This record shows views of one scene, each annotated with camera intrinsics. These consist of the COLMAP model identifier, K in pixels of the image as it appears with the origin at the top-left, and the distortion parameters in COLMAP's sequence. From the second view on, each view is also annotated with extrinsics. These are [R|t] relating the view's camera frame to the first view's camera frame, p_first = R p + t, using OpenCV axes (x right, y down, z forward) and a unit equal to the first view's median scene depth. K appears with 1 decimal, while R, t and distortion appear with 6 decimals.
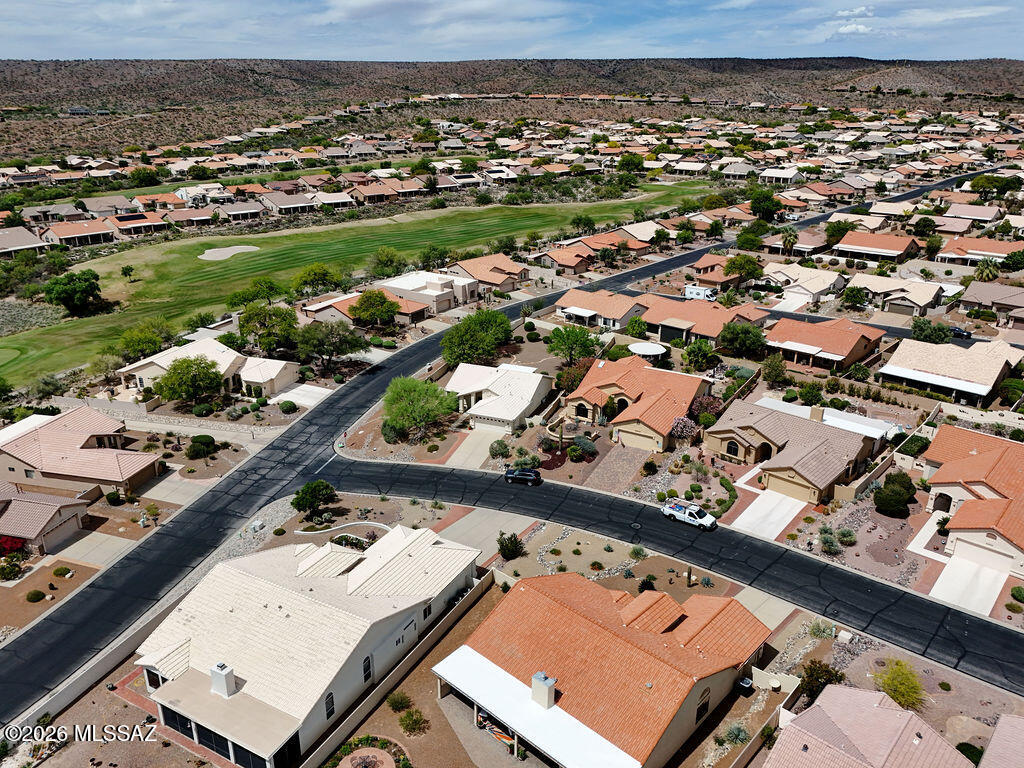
lens RADIAL K [[751.6, 0, 512.0], [0, 751.6, 384.0], [0, 0, 1]] dist [0.066647, -0.073977]
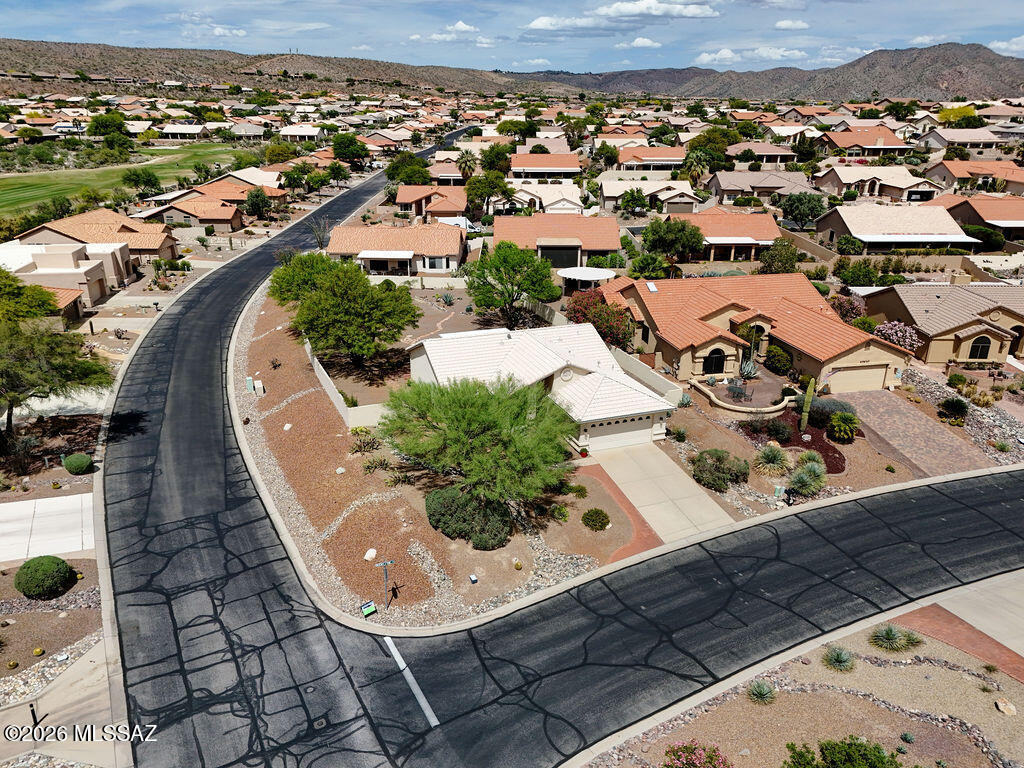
lens RADIAL K [[751.6, 0, 512.0], [0, 751.6, 384.0], [0, 0, 1]] dist [0.066647, -0.073977]
pose [[0.732356, -0.238283, 0.637868, -0.371561], [0.239542, 0.967049, 0.086228, -0.031928], [-0.637396, 0.089646, 0.765304, 0.681474]]
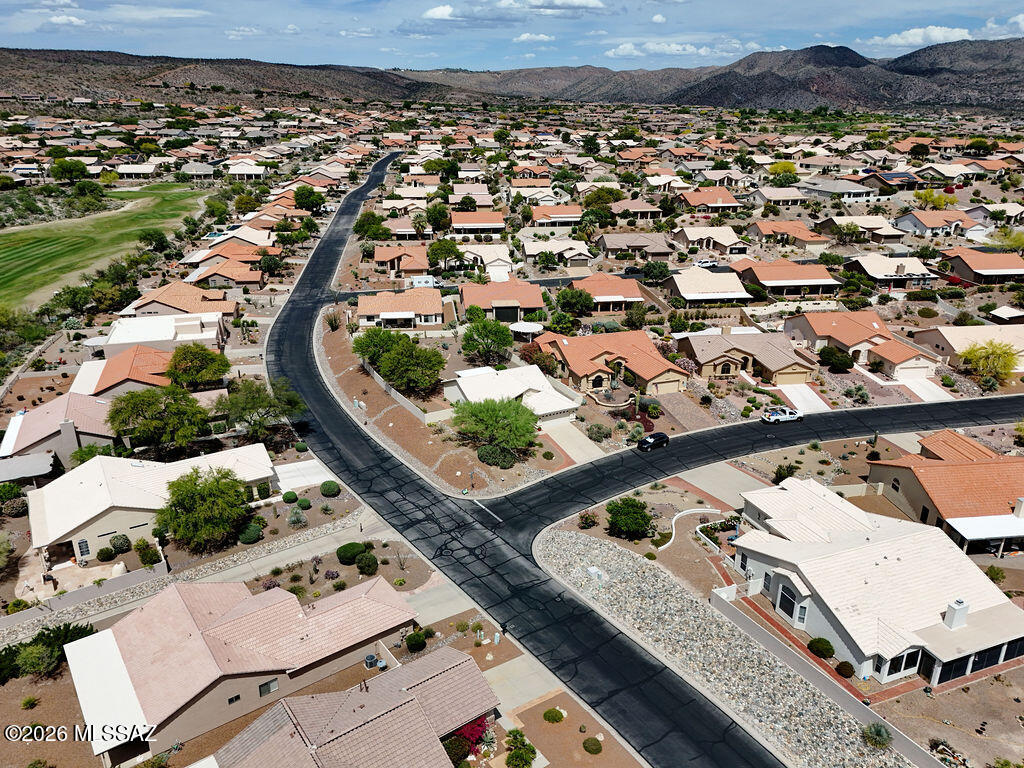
lens RADIAL K [[751.6, 0, 512.0], [0, 751.6, 384.0], [0, 0, 1]] dist [0.066647, -0.073977]
pose [[0.641735, -0.273803, 0.716385, -0.785040], [0.270130, 0.954936, 0.122995, -0.132481], [-0.717778, 0.114587, 0.686778, 0.336609]]
